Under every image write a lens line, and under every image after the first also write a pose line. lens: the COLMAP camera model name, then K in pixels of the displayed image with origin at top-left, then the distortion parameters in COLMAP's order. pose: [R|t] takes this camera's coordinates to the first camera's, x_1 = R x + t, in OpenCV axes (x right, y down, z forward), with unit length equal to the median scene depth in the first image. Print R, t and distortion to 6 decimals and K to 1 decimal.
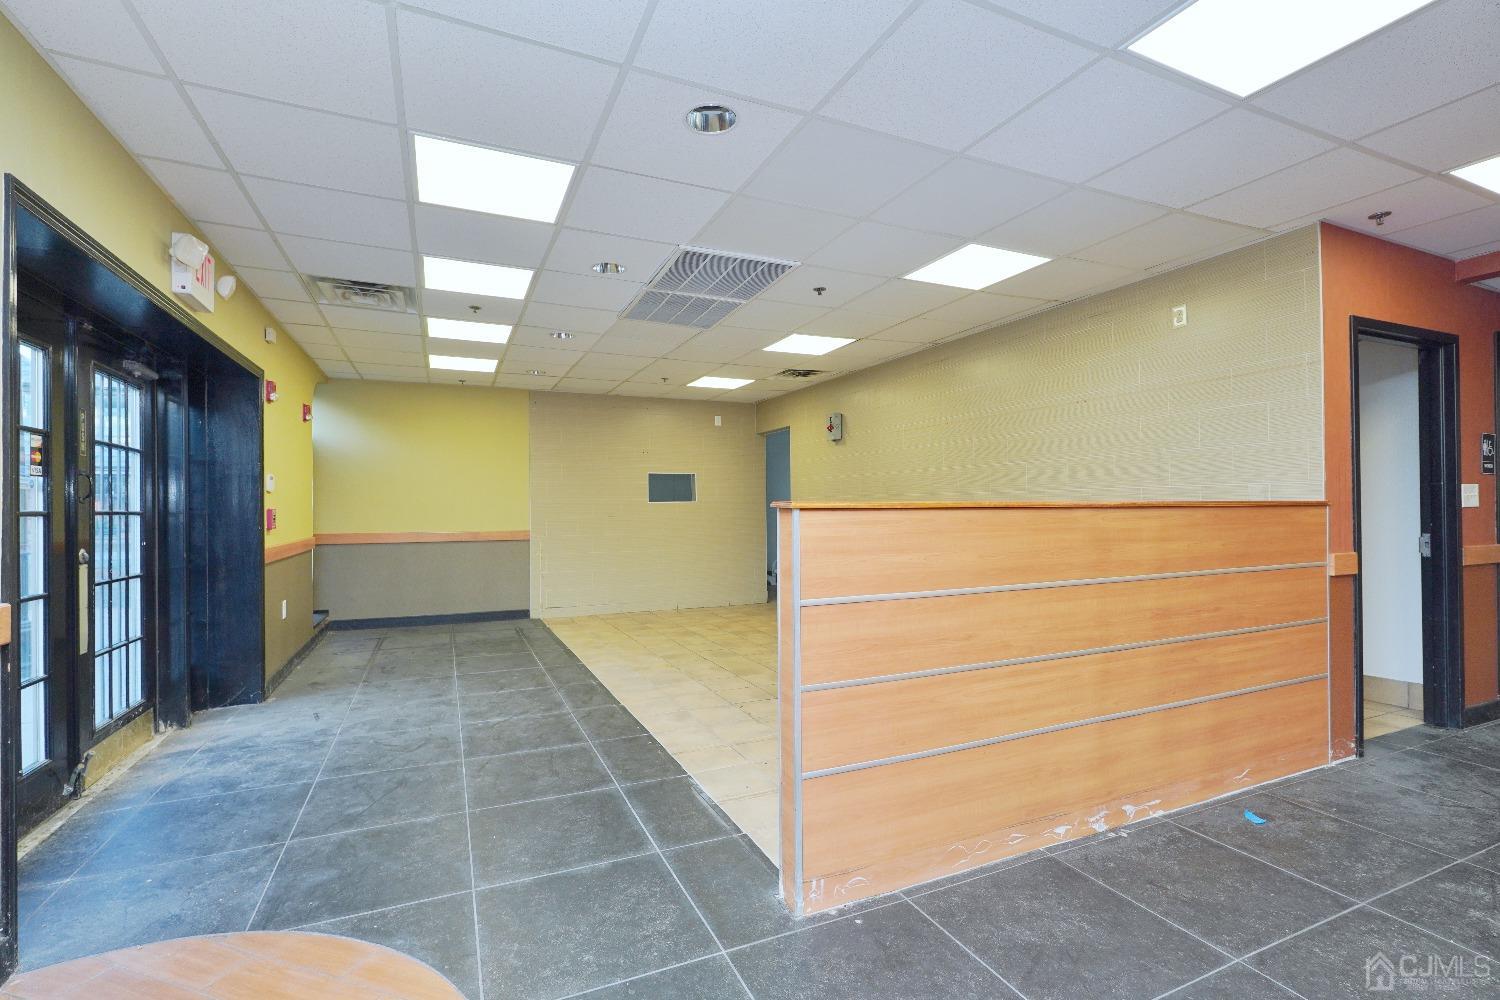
lens RADIAL K [[696.1, 0, 749.0], [0, 696.1, 504.5], [0, 0, 1]] dist [0.016890, 0.000624]
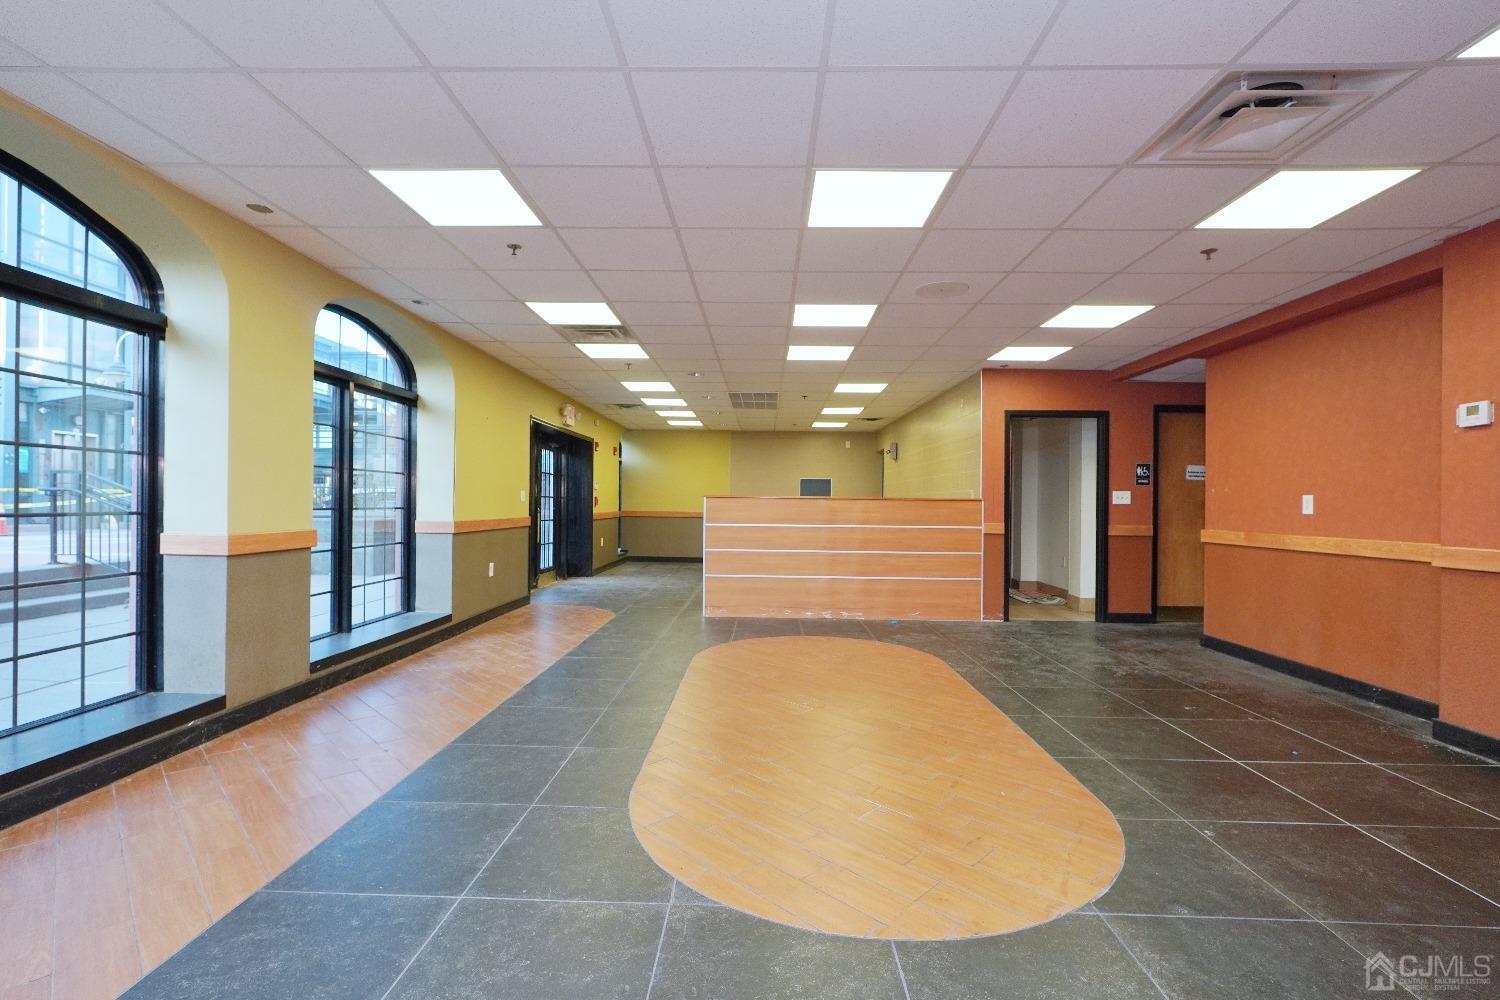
lens RADIAL K [[696.1, 0, 749.0], [0, 696.1, 504.5], [0, 0, 1]] dist [0.016890, 0.000624]
pose [[0.906501, 0.018892, -0.421781, 0.841522], [-0.016786, 0.999821, 0.008705, 0.003830], [0.421870, -0.000811, 0.906656, -0.983243]]
